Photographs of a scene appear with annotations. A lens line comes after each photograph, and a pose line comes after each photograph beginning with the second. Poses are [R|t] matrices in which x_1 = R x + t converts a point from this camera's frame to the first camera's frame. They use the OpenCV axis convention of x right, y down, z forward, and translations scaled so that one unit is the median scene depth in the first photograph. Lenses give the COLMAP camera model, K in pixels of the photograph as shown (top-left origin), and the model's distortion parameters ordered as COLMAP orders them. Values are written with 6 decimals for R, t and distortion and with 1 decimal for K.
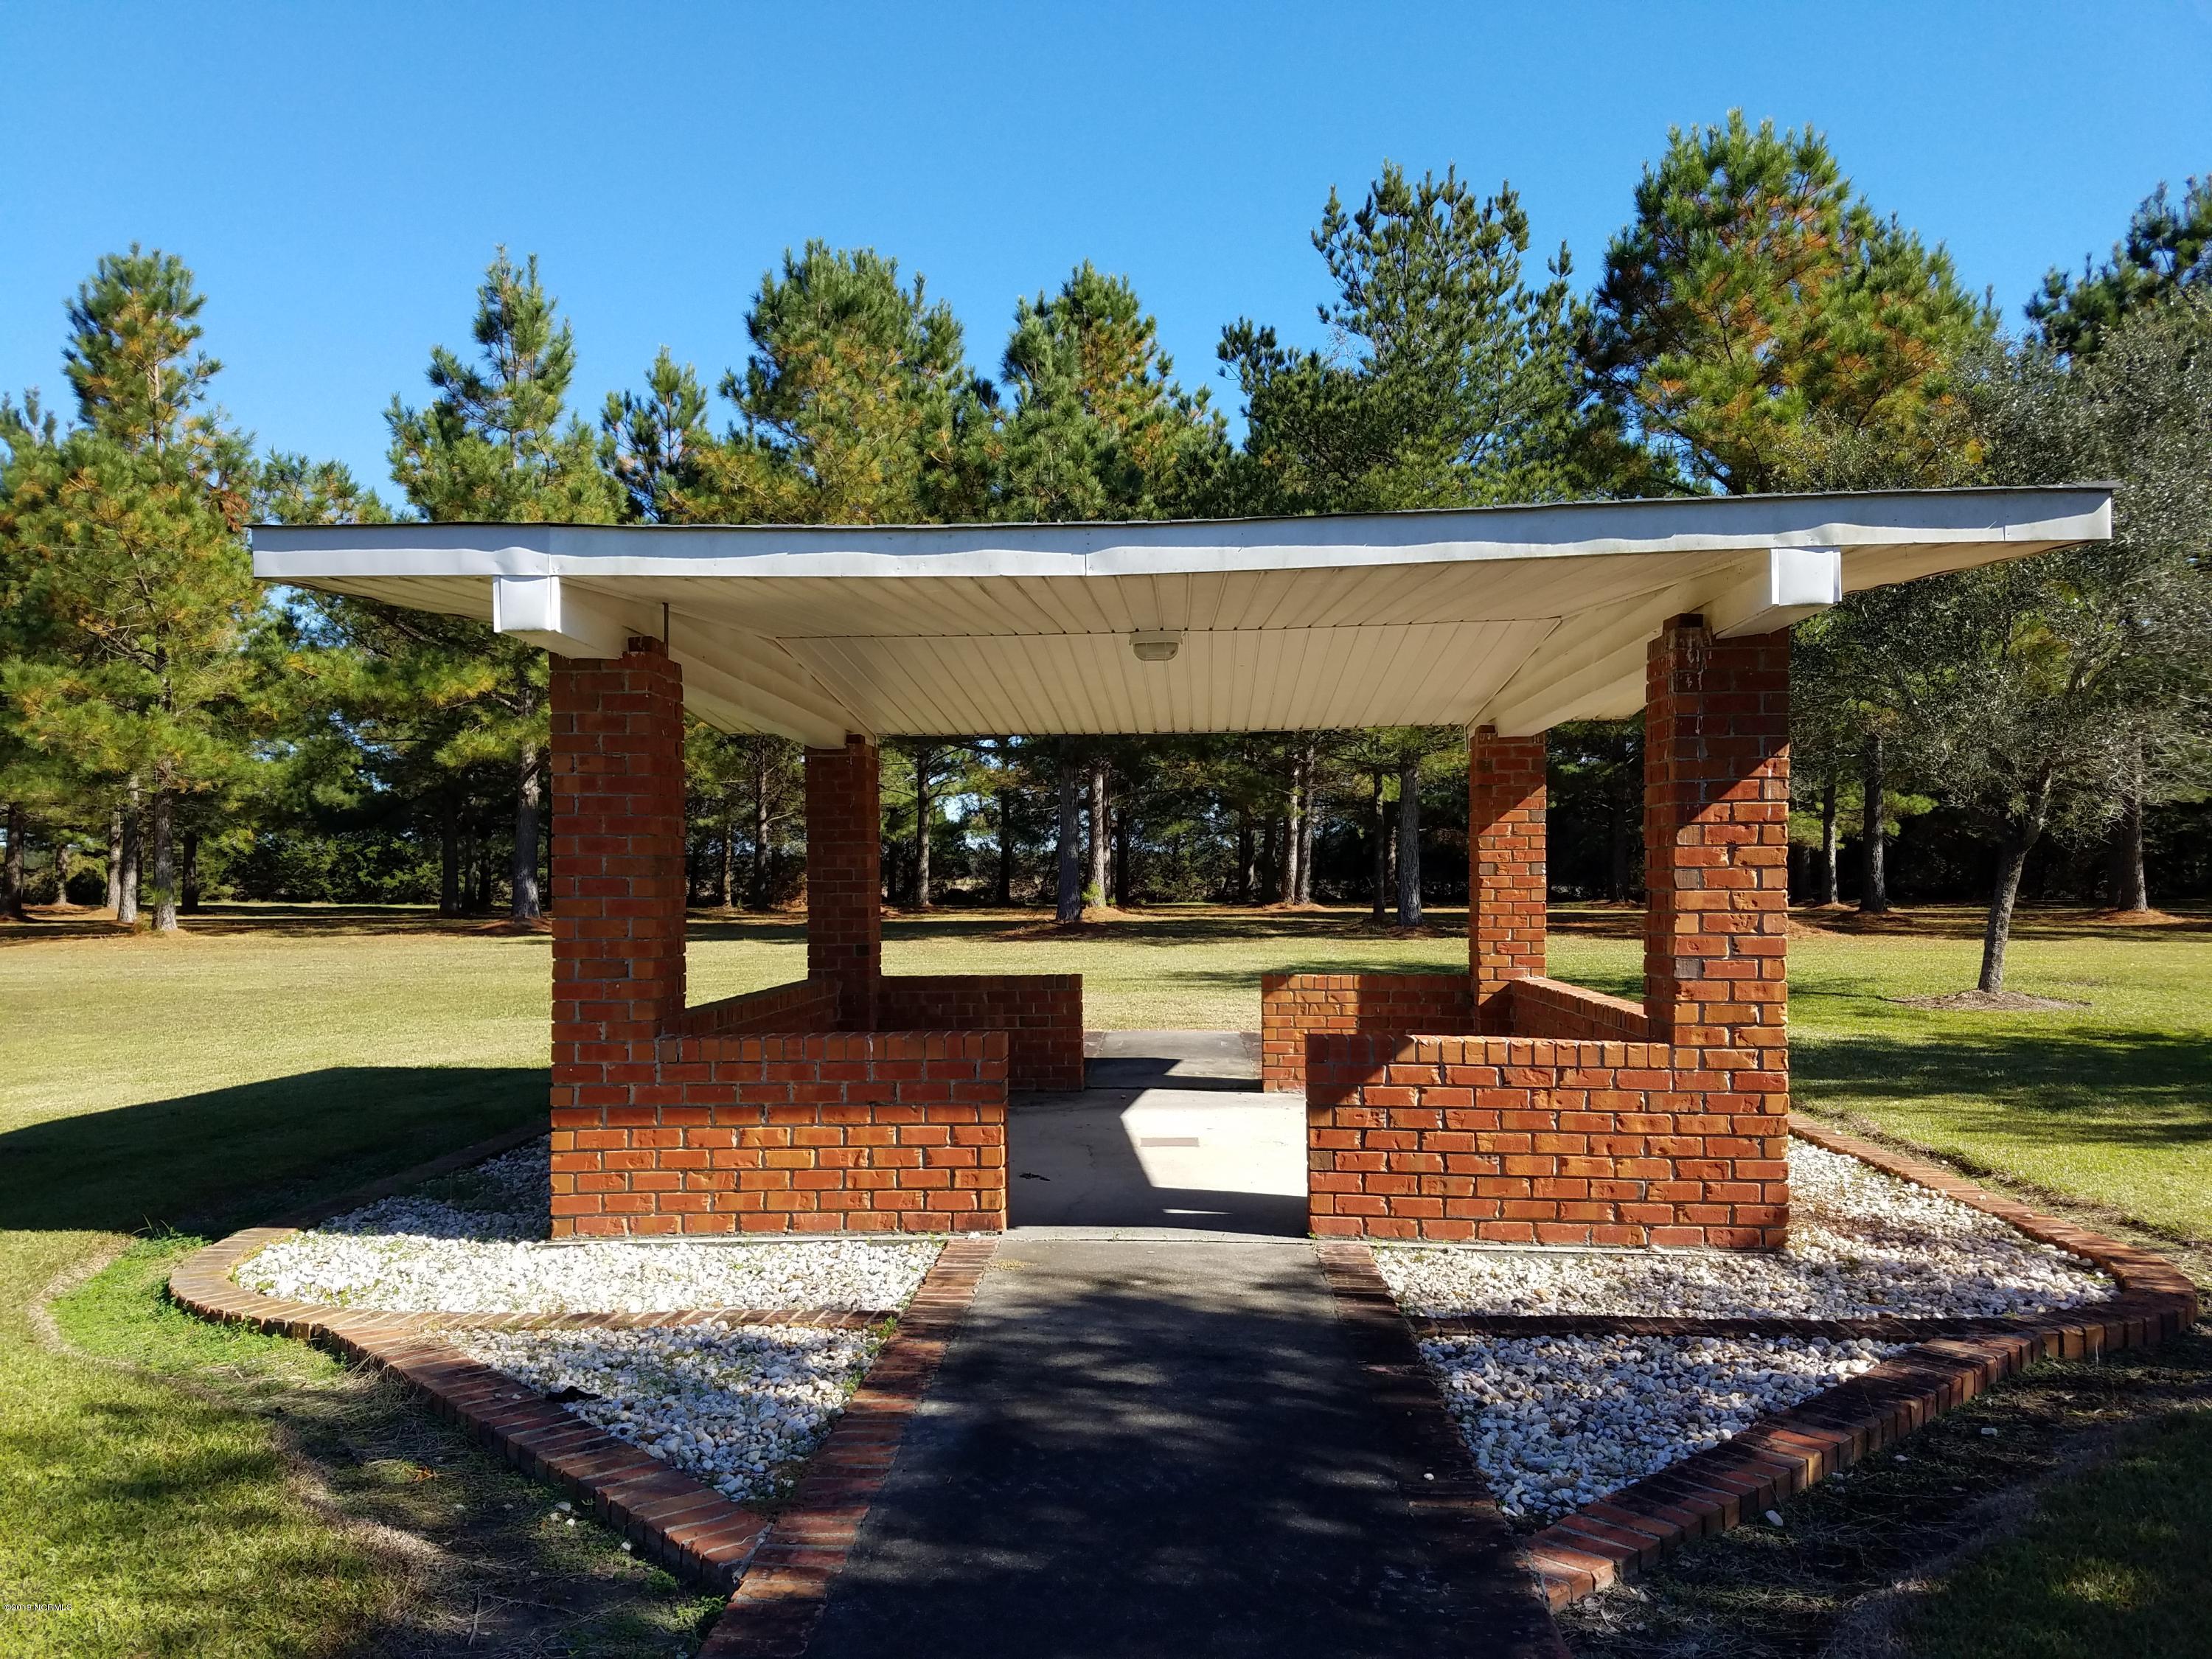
lens RADIAL K [[1674.3, 0, 1106.0], [0, 1674.3, 829.5], [0, 0, 1]] dist [-0.108609, -0.000549]
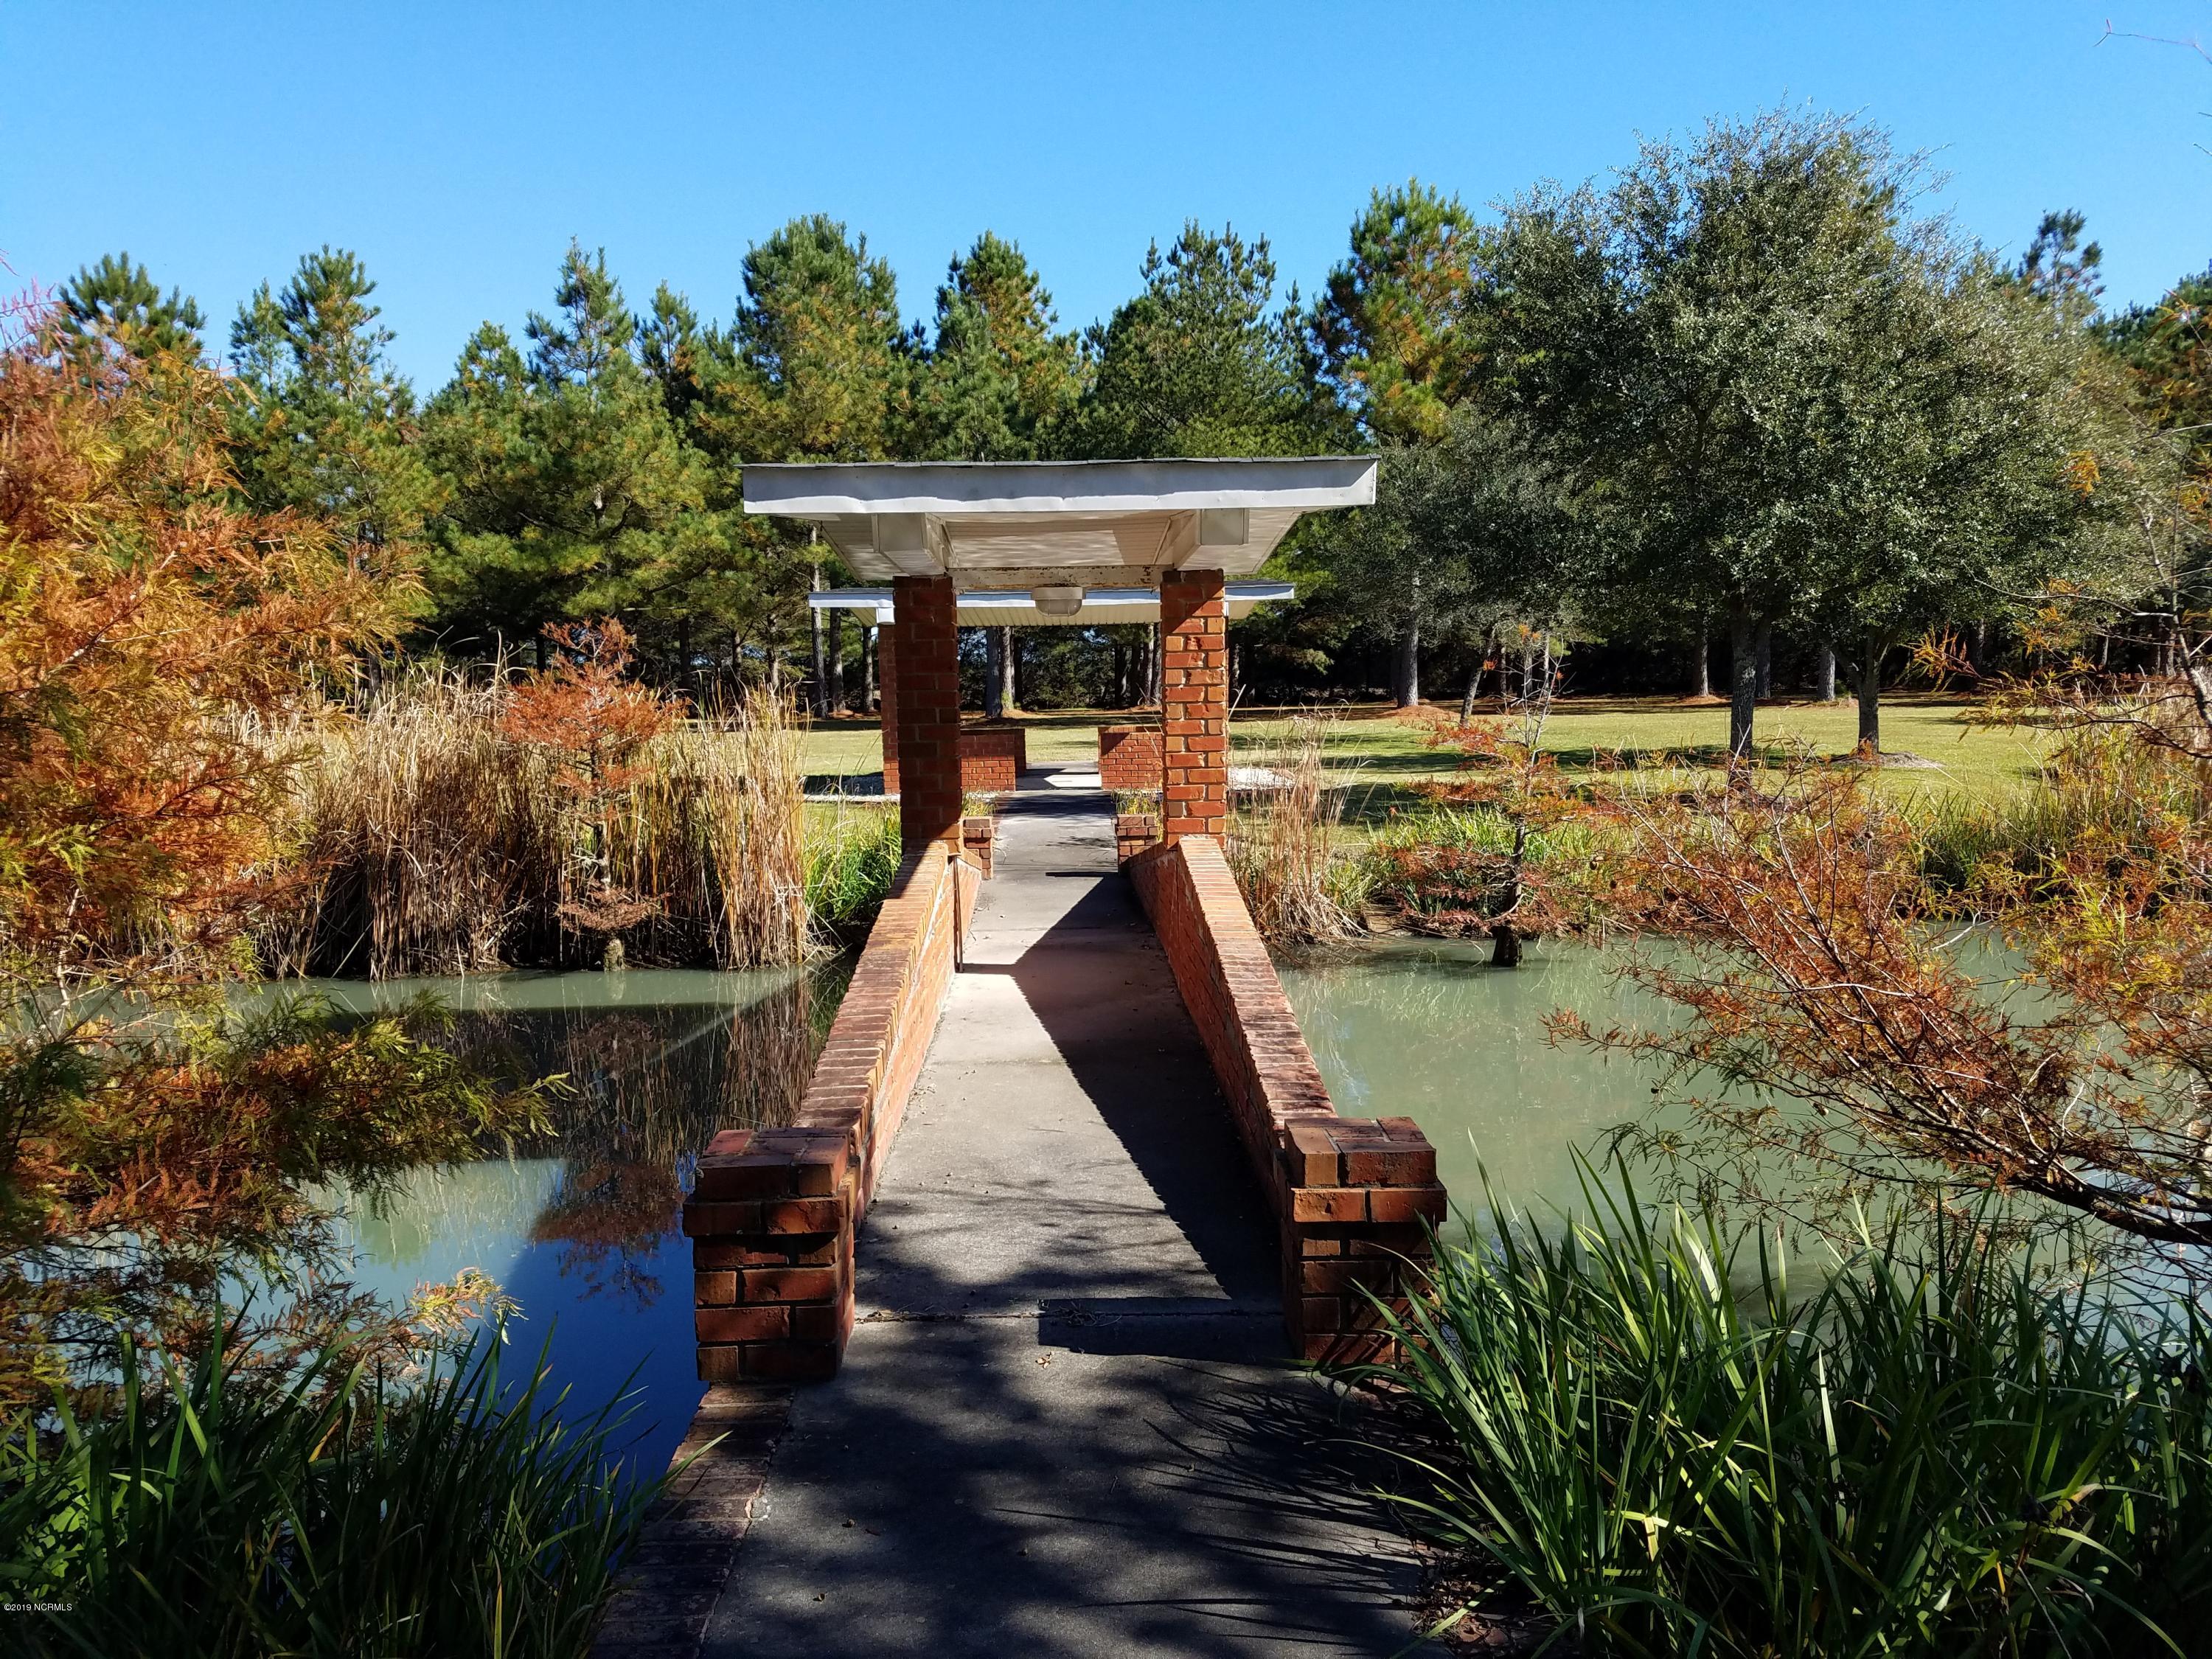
lens RADIAL K [[1684.9, 0, 1135.4], [0, 1684.9, 906.2], [0, 0, 1]] dist [0.232500, -0.375067]
pose [[0.996334, -0.026681, 0.081276, -0.025459], [0.013643, 0.987515, 0.156933, -0.016129], [-0.084448, -0.155249, 0.984259, -0.611785]]
